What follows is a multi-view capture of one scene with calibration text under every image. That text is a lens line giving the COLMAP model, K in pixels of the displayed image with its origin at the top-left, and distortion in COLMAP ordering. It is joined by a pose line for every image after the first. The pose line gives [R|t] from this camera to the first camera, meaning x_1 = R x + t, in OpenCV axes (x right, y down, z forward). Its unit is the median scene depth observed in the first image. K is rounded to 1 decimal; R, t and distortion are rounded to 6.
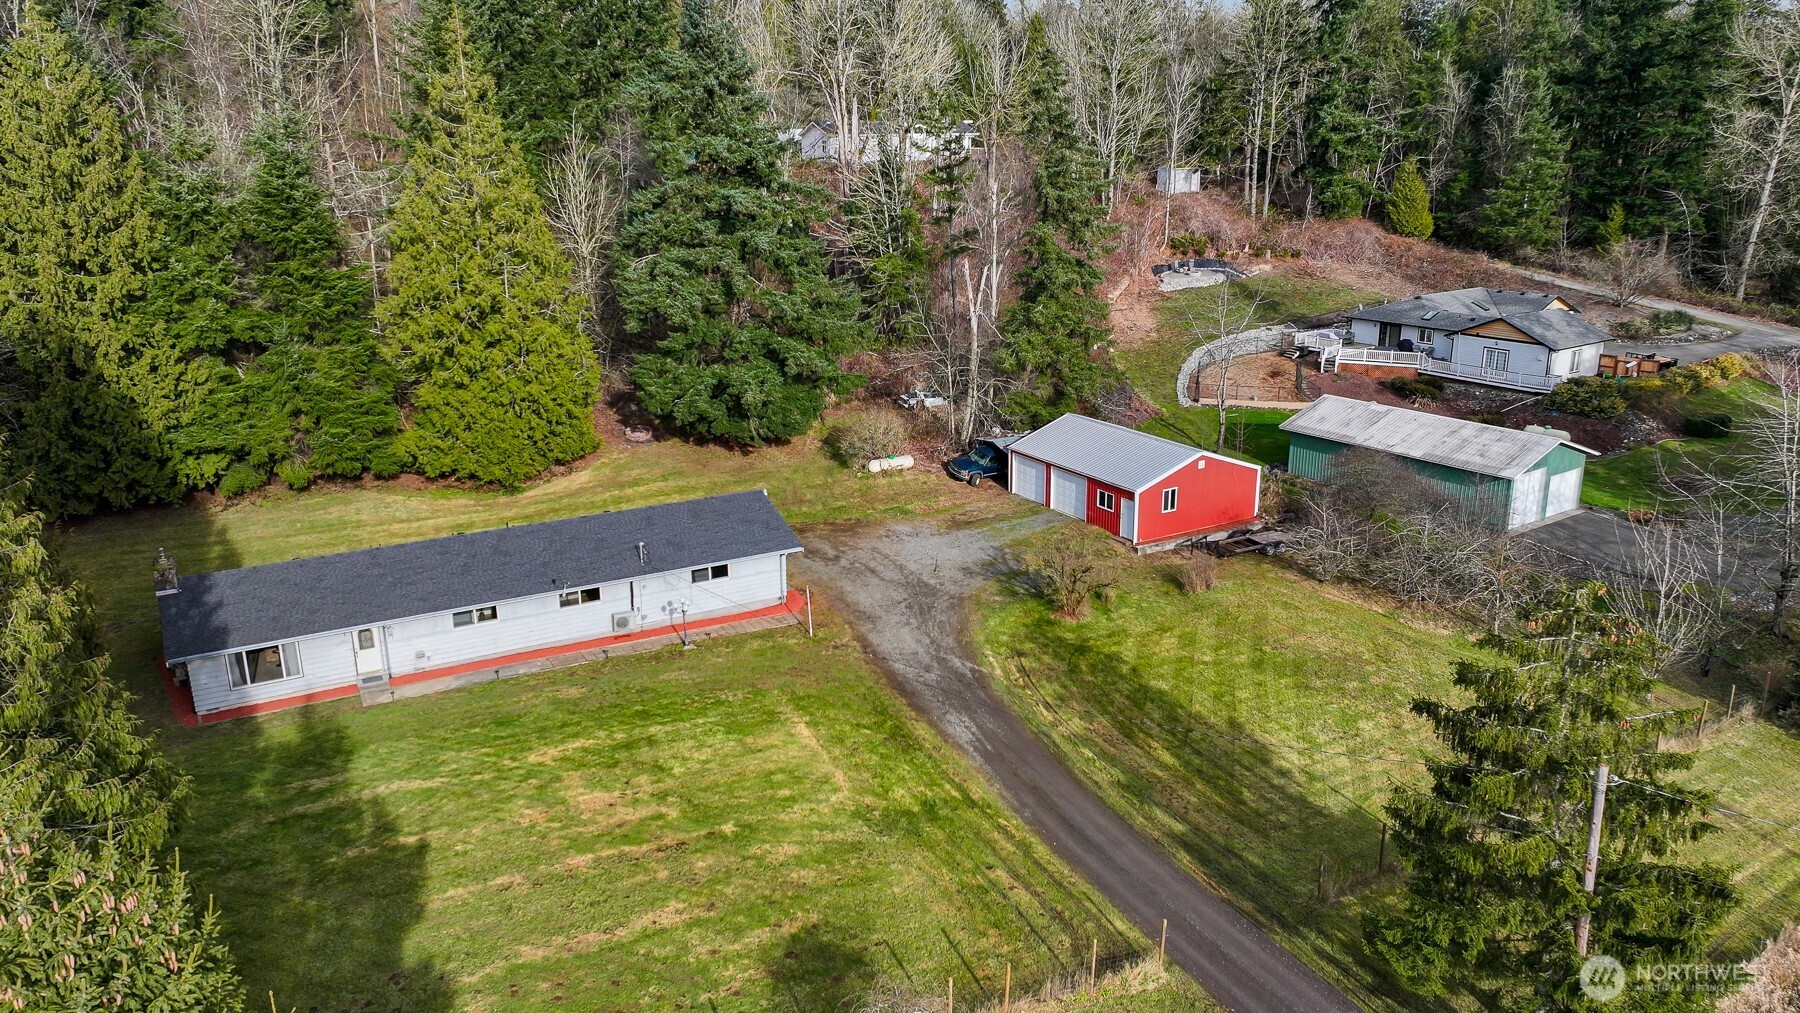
lens RADIAL K [[1258.5, 0, 900.0], [0, 1258.5, 506.5], [0, 0, 1]] dist [0.009492, 0.003643]
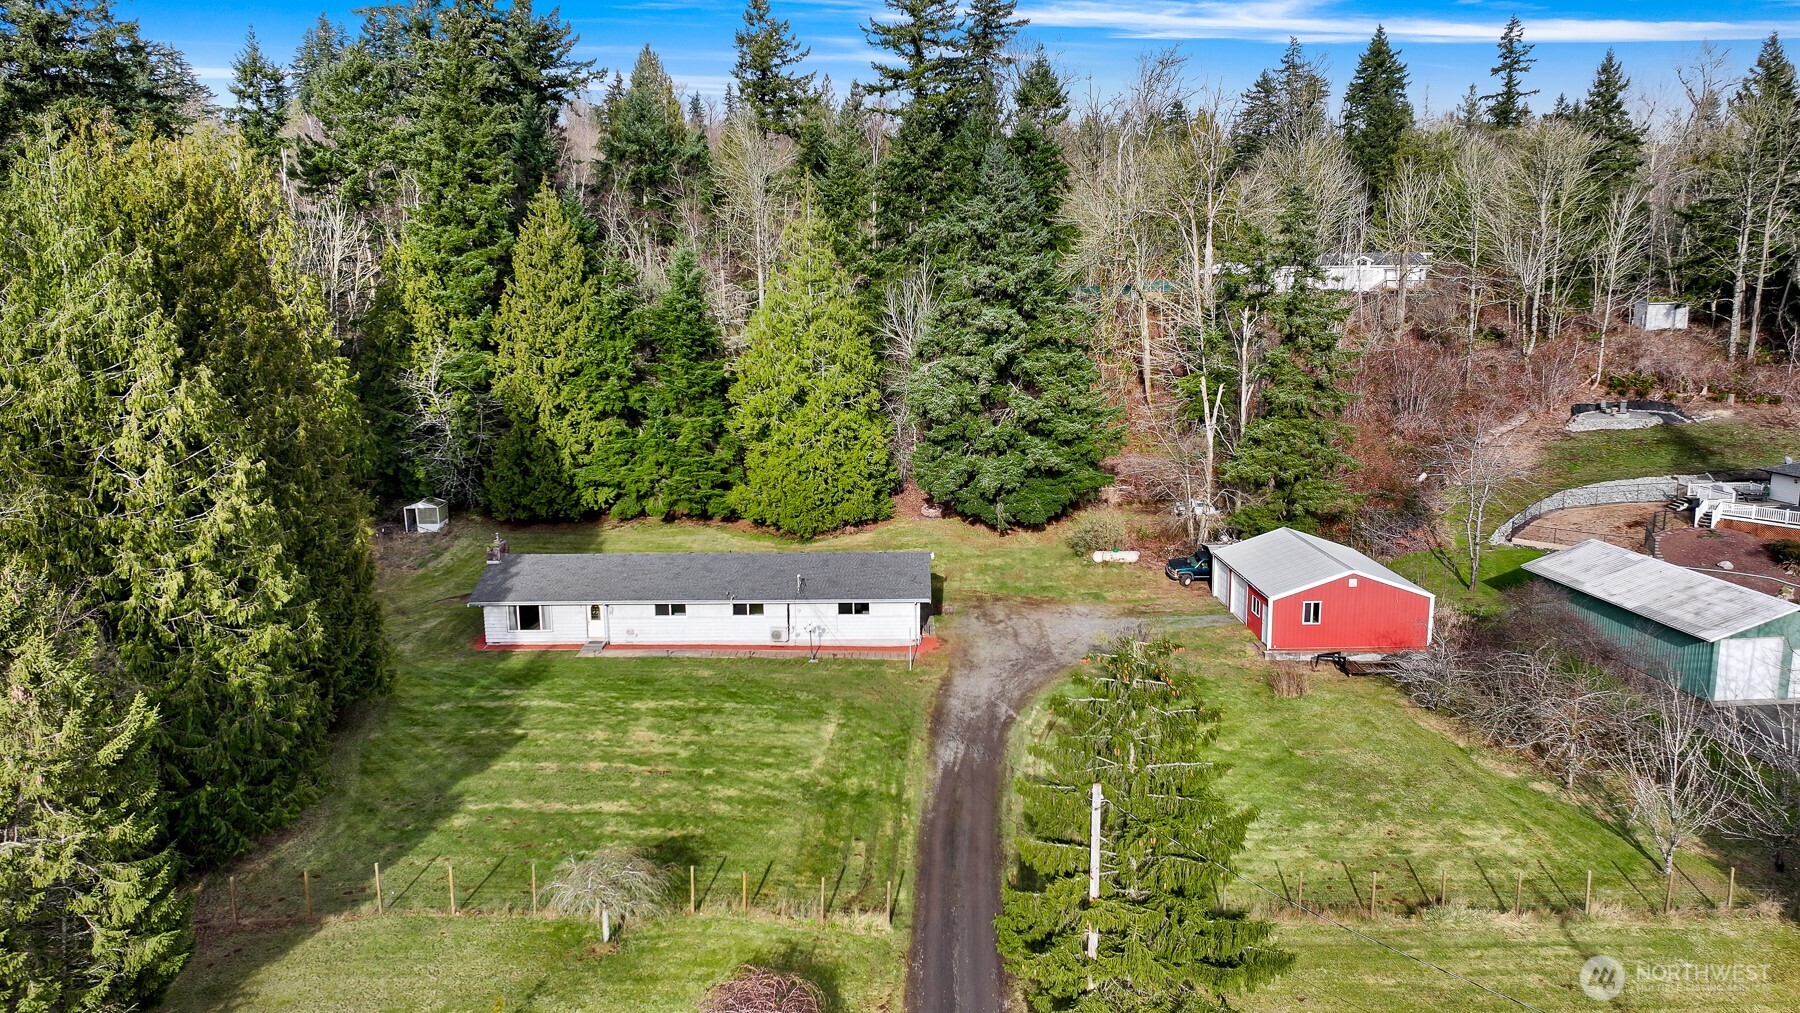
lens RADIAL K [[1258.5, 0, 900.0], [0, 1258.5, 506.5], [0, 0, 1]] dist [0.009492, 0.003643]
pose [[0.870612, 0.093451, -0.483014, 0.428904], [-0.141507, 0.987871, -0.063933, 0.023625], [0.471180, 0.124011, 0.873276, -0.063773]]
